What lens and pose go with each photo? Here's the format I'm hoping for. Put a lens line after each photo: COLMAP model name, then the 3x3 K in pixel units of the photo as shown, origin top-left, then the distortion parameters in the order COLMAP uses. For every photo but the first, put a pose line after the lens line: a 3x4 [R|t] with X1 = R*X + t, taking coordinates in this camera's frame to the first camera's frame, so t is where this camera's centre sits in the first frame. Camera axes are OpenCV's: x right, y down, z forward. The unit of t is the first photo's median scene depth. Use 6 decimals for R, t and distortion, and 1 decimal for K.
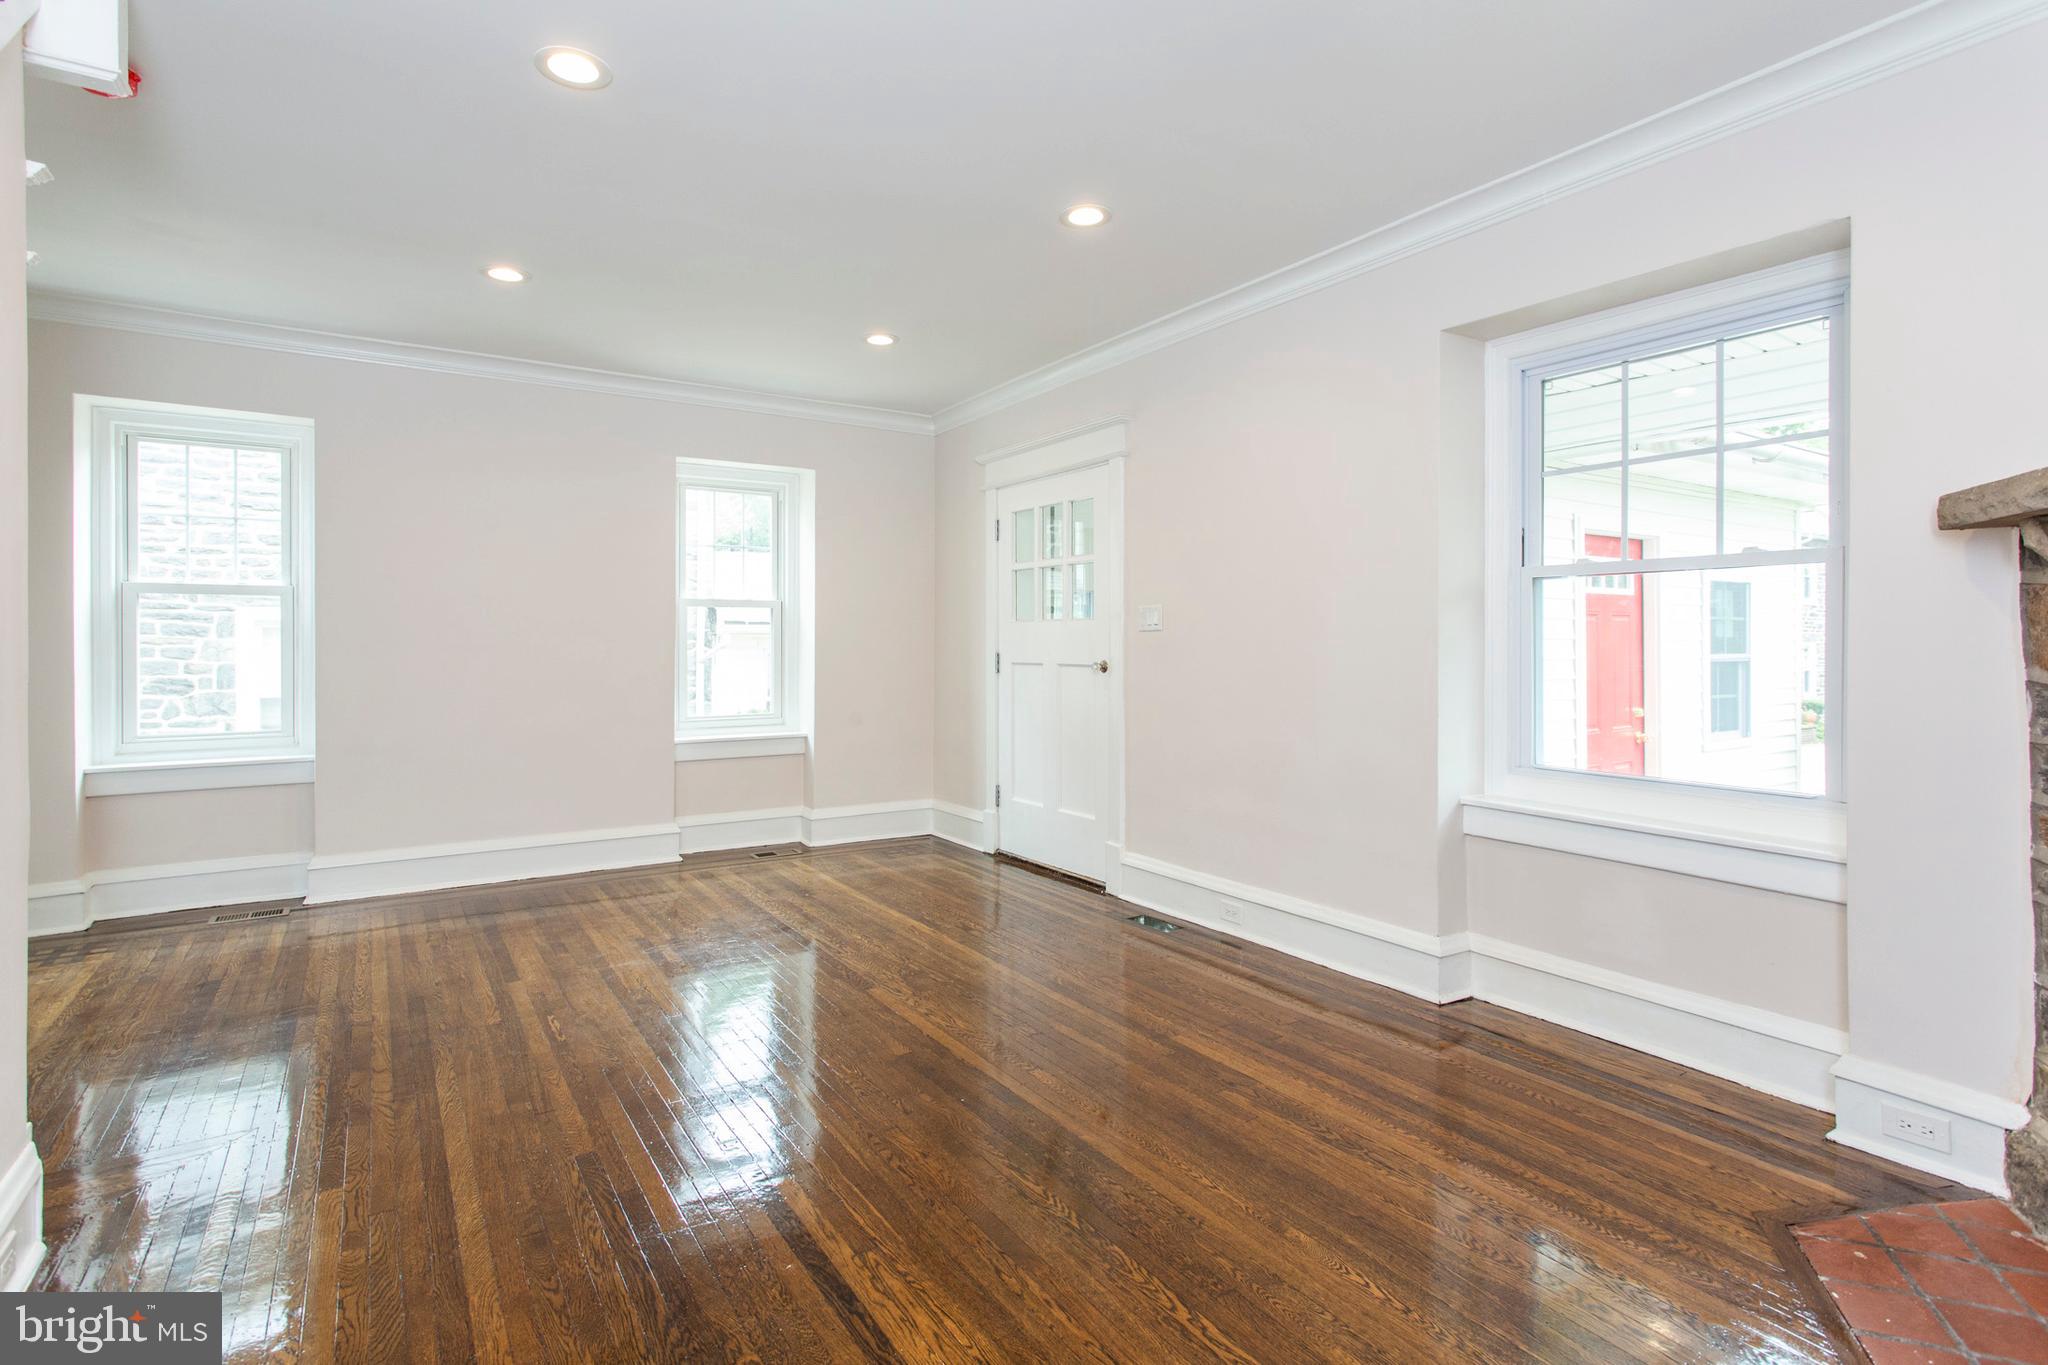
lens RADIAL K [[979.9, 0, 1012.1], [0, 979.9, 665.9], [0, 0, 1]] dist [0.004024, 0.000666]
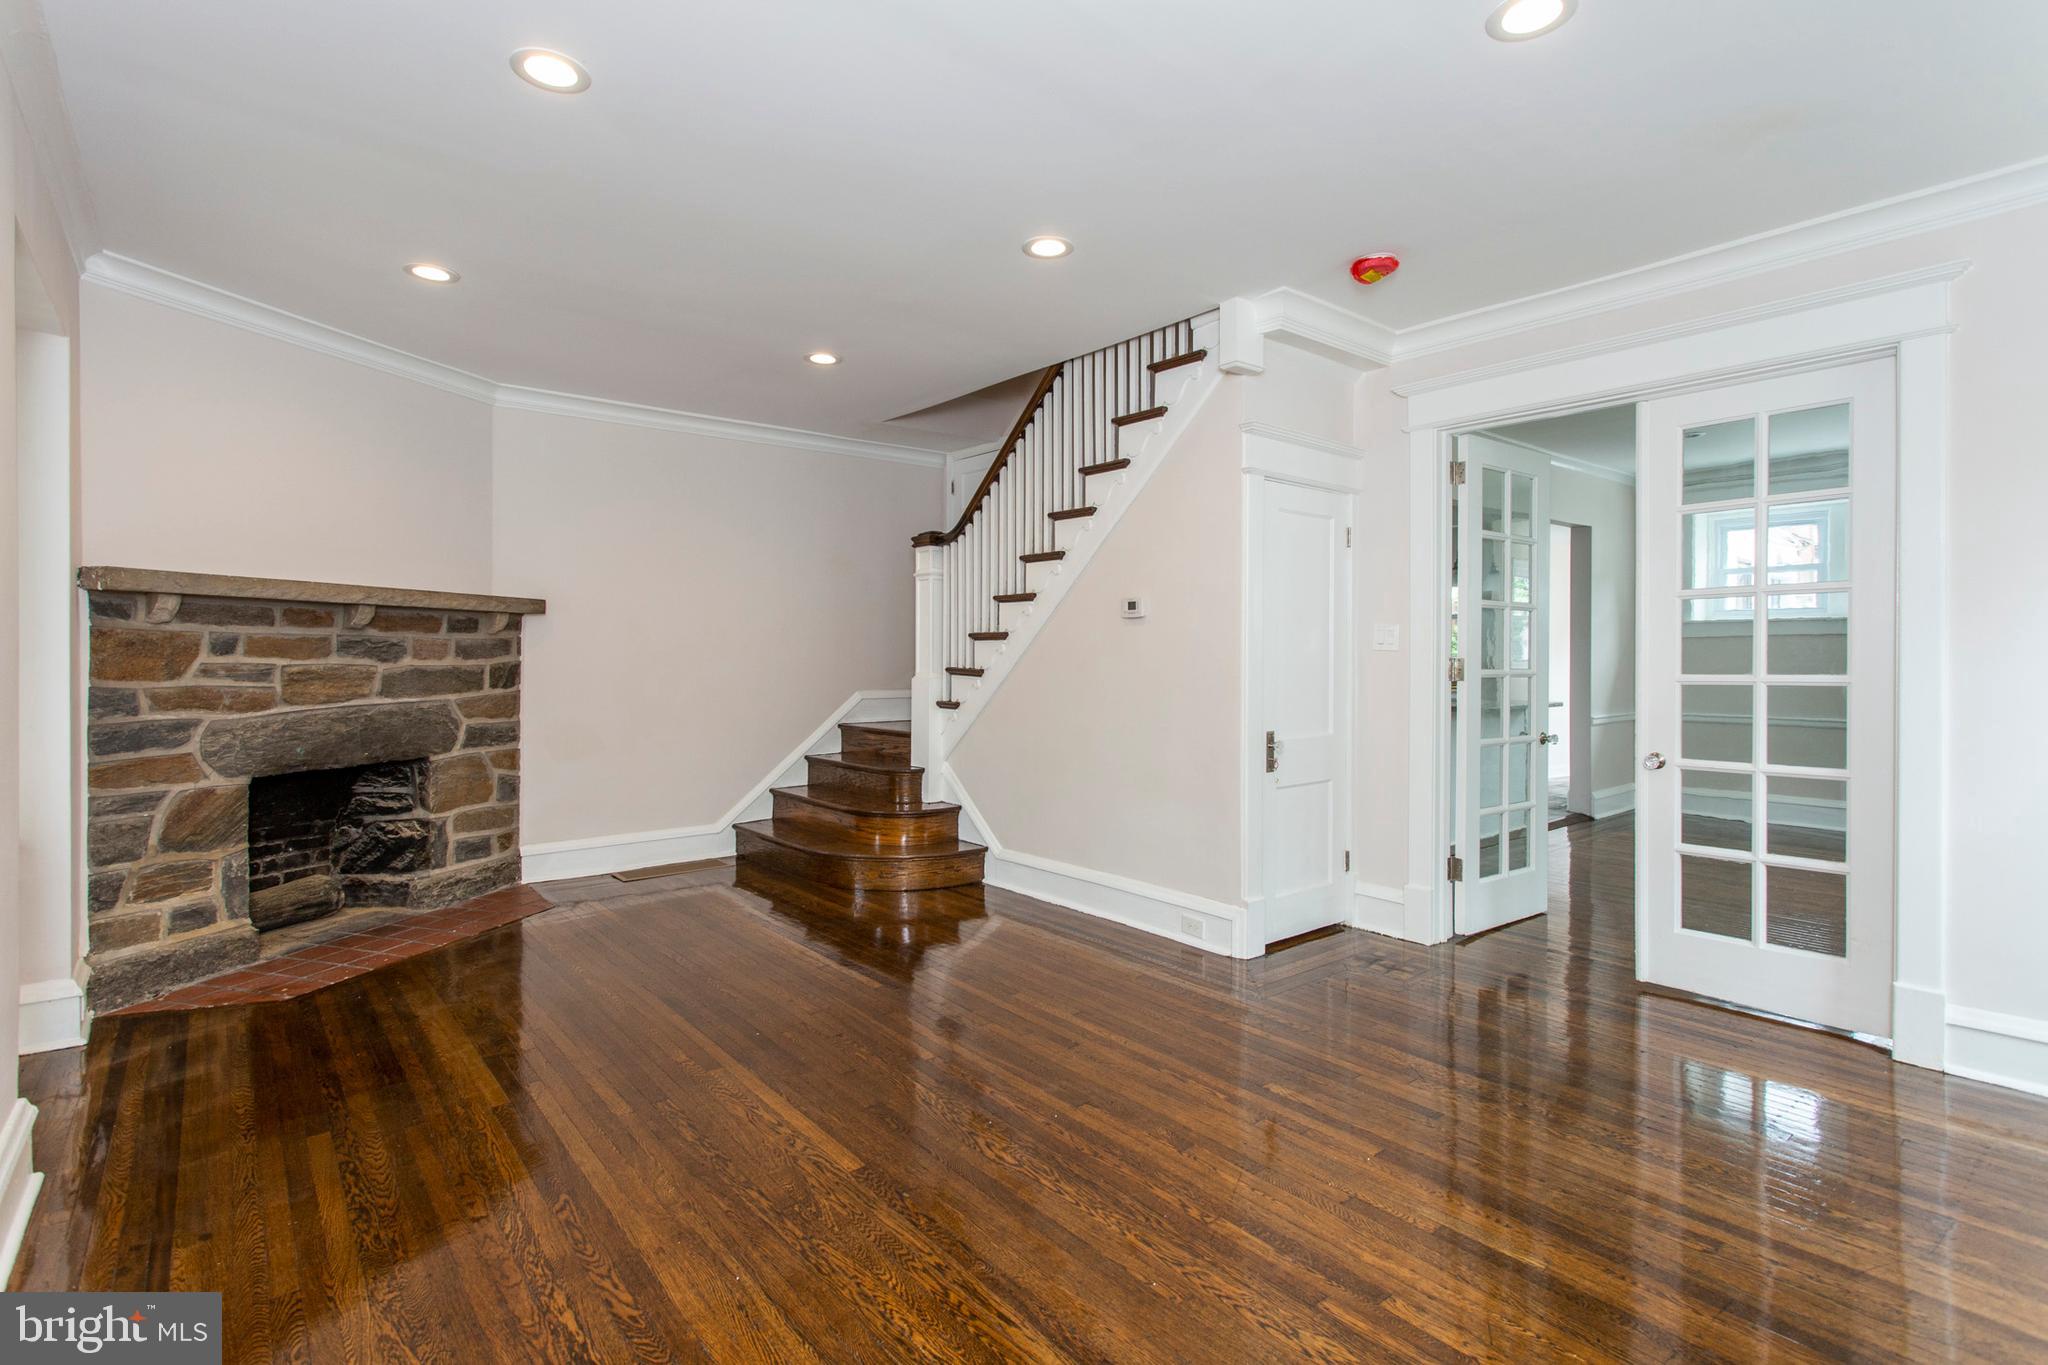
lens RADIAL K [[979.9, 0, 1012.1], [0, 979.9, 665.9], [0, 0, 1]] dist [0.004024, 0.000666]
pose [[-0.995146, 0.000413, -0.098413, -0.133654], [-0.002761, 0.999480, 0.032112, -0.033963], [0.098376, 0.032228, -0.994627, 1.228138]]
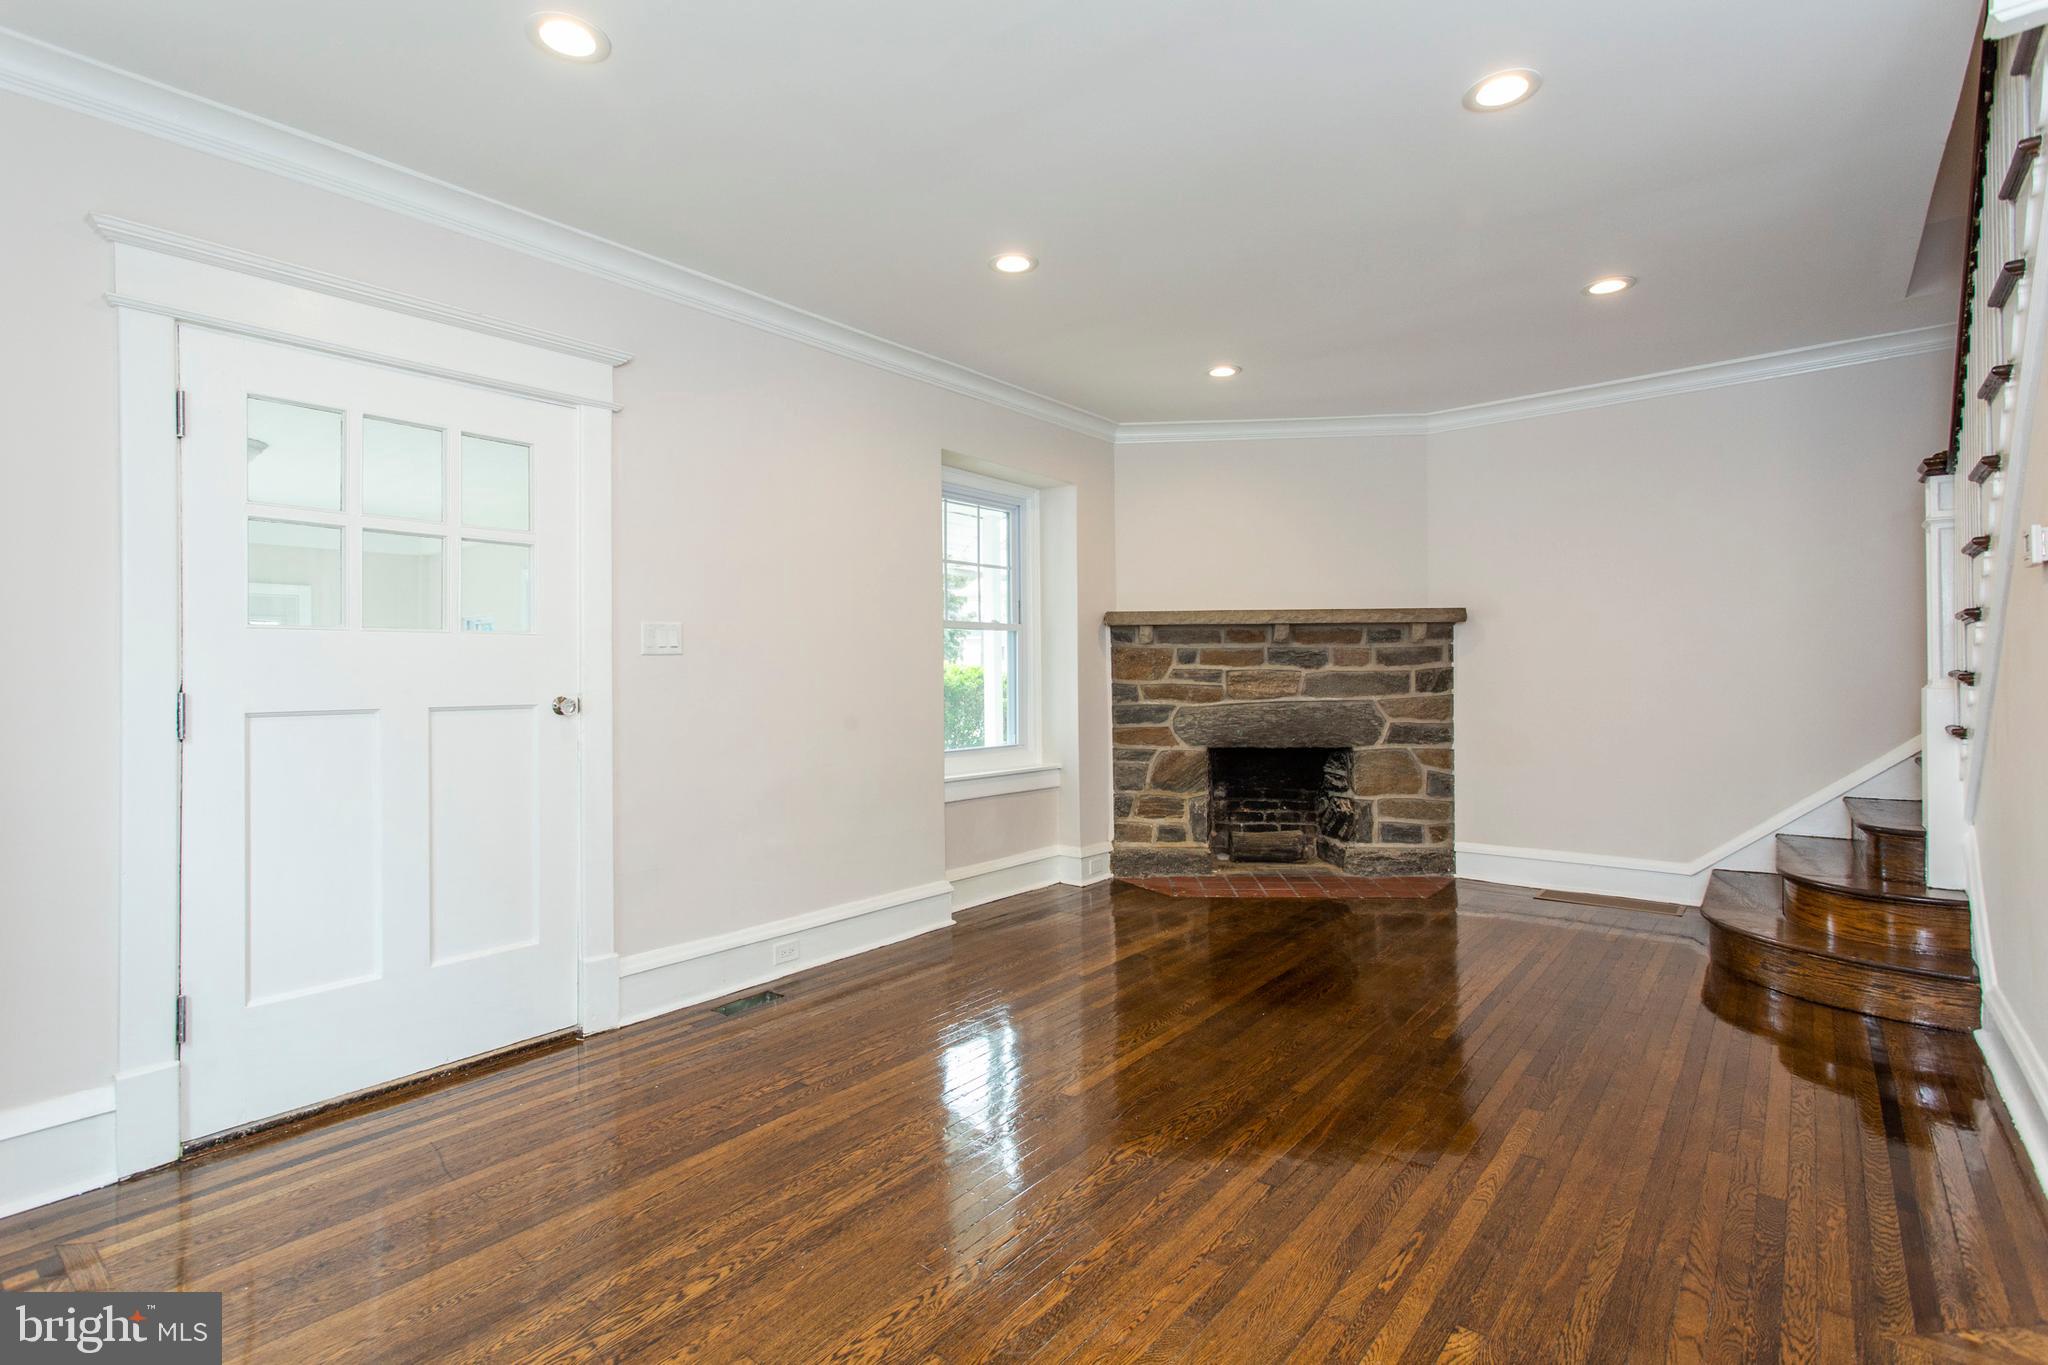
lens RADIAL K [[979.9, 0, 1012.1], [0, 979.9, 665.9], [0, 0, 1]] dist [0.004024, 0.000666]
pose [[-0.292110, 0.009491, 0.956338, -0.655817], [0.028127, 0.999603, -0.001329, -0.016989], [-0.955971, 0.026510, -0.292262, 0.925846]]
